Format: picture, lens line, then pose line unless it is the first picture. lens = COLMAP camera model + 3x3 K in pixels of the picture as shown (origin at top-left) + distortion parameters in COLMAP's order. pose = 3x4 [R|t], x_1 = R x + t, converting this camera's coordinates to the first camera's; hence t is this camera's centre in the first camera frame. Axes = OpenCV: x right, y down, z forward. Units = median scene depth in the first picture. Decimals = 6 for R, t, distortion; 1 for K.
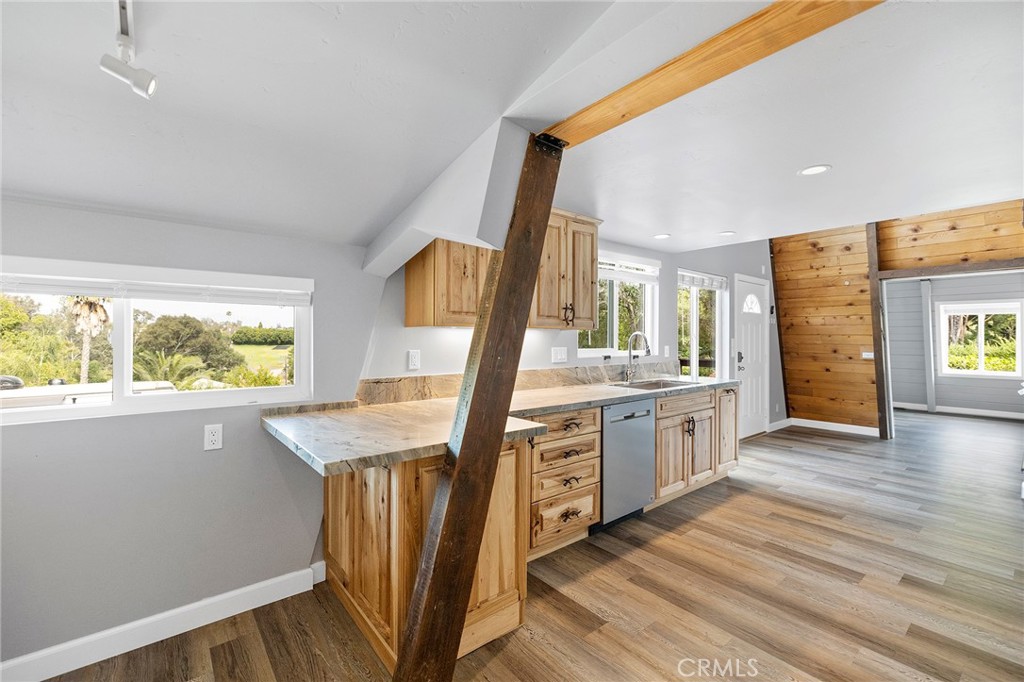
lens RADIAL K [[430.5, 0, 508.7], [0, 430.5, 339.1], [0, 0, 1]] dist [0.003033, 0.000458]
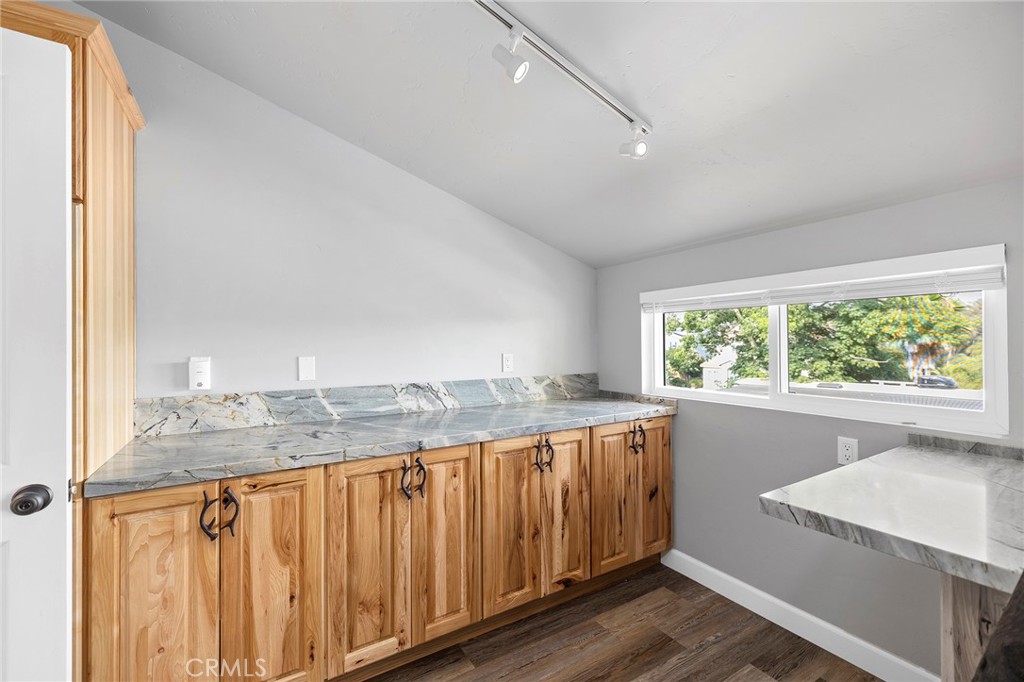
lens RADIAL K [[430.5, 0, 508.7], [0, 430.5, 339.1], [0, 0, 1]] dist [0.003033, 0.000458]
pose [[-0.121677, -0.008880, -0.992530, 0.196845], [0.002833, 0.999953, -0.009294, 0.001037], [0.992566, -0.003943, -0.121646, 0.288759]]
